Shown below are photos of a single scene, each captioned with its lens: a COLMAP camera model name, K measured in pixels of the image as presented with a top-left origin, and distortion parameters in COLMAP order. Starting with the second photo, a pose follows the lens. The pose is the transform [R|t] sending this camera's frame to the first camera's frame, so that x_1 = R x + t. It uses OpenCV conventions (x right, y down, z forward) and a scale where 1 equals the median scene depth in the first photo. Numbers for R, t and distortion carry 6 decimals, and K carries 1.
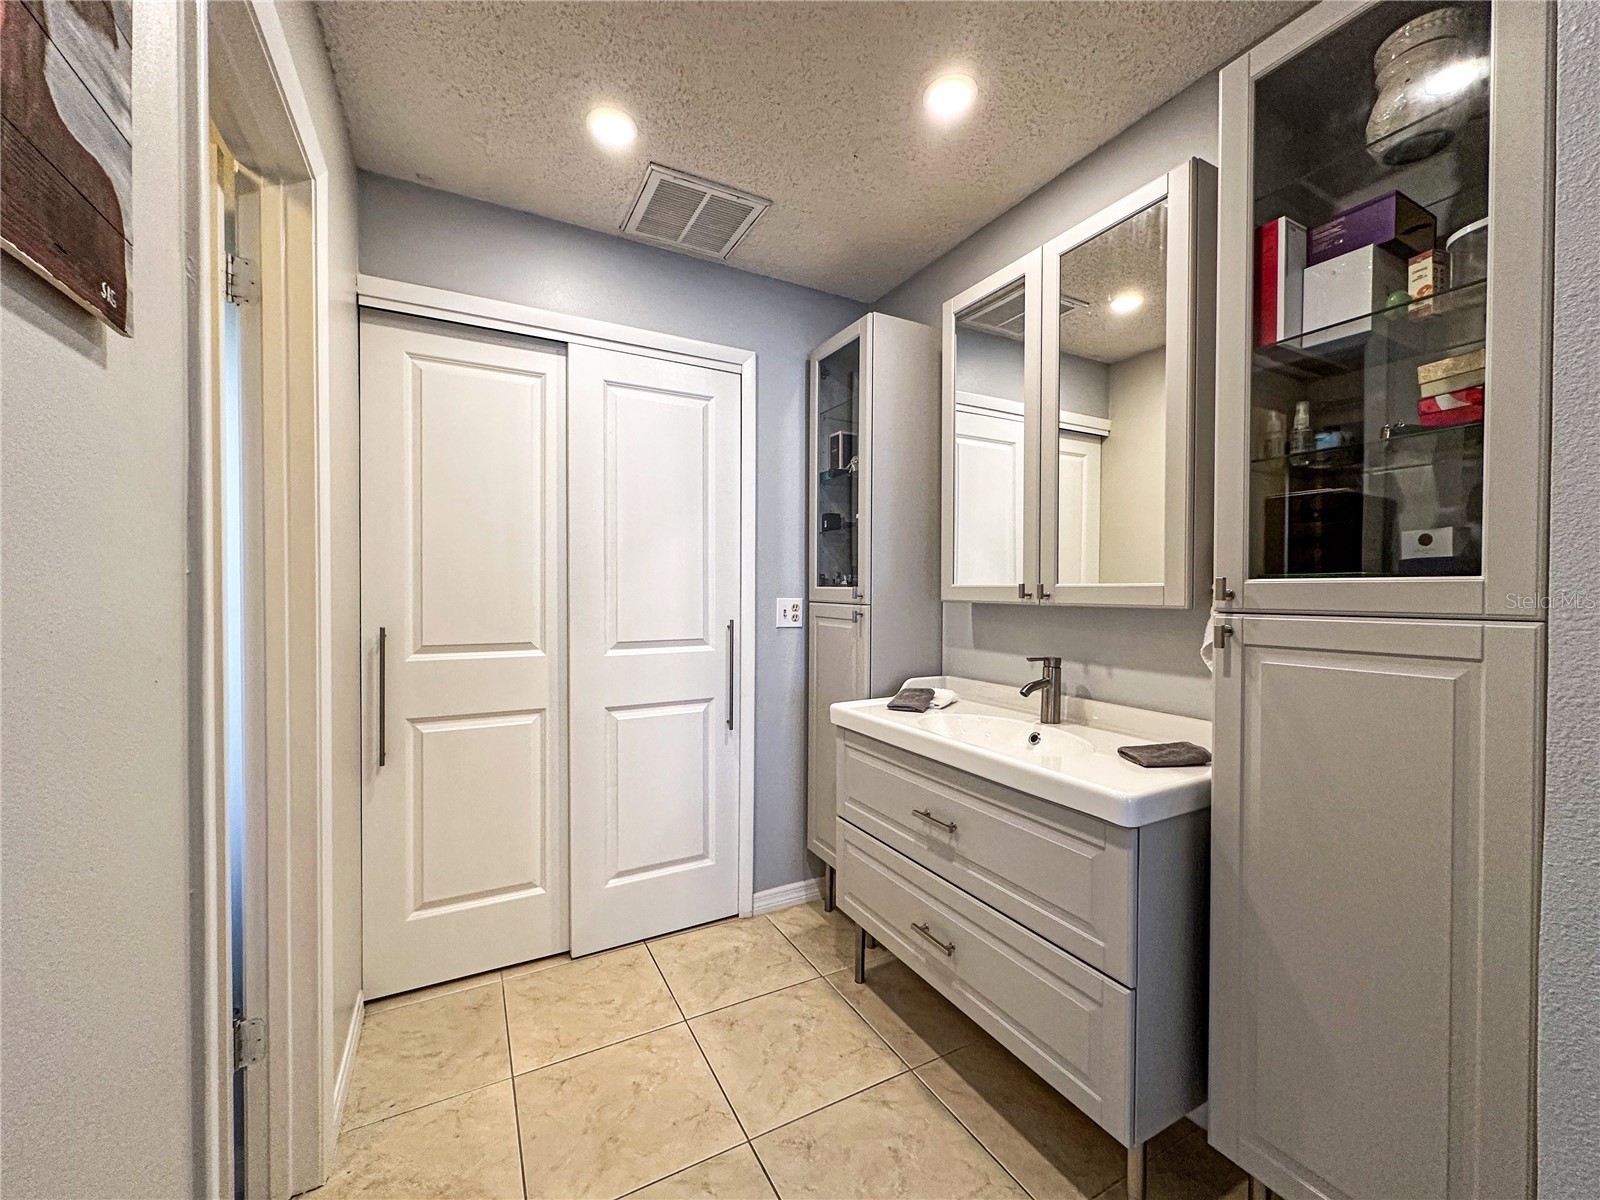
lens RADIAL K [[635.5, 0, 802.2], [0, 635.5, 598.7], [0, 0, 1]] dist [-0.006055, 0.000261]
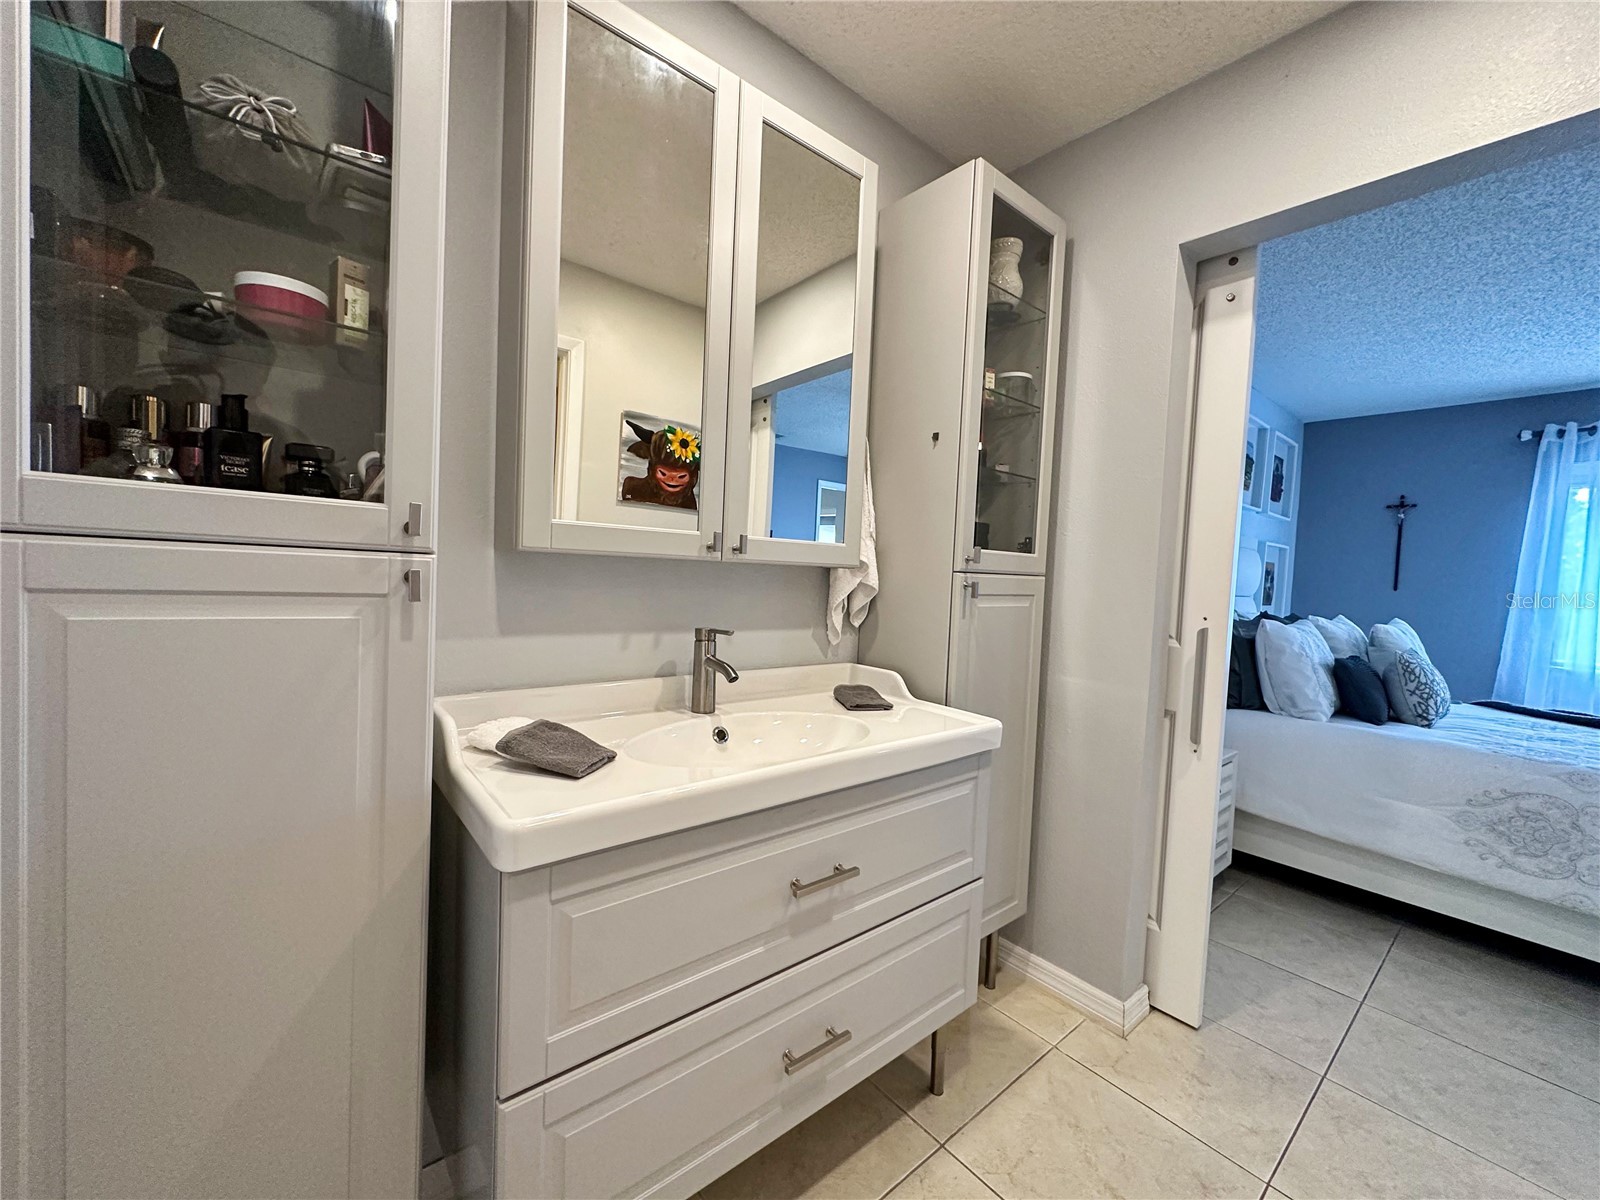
lens RADIAL K [[635.5, 0, 801.1], [0, 635.5, 600.0], [0, 0, 1]] dist [-0.006055, 0.000261]
pose [[-0.193036, -0.056393, 0.979570, -0.416234], [-0.029773, 0.998224, 0.051600, 0.015223], [-0.980740, -0.019204, -0.194372, 1.111685]]
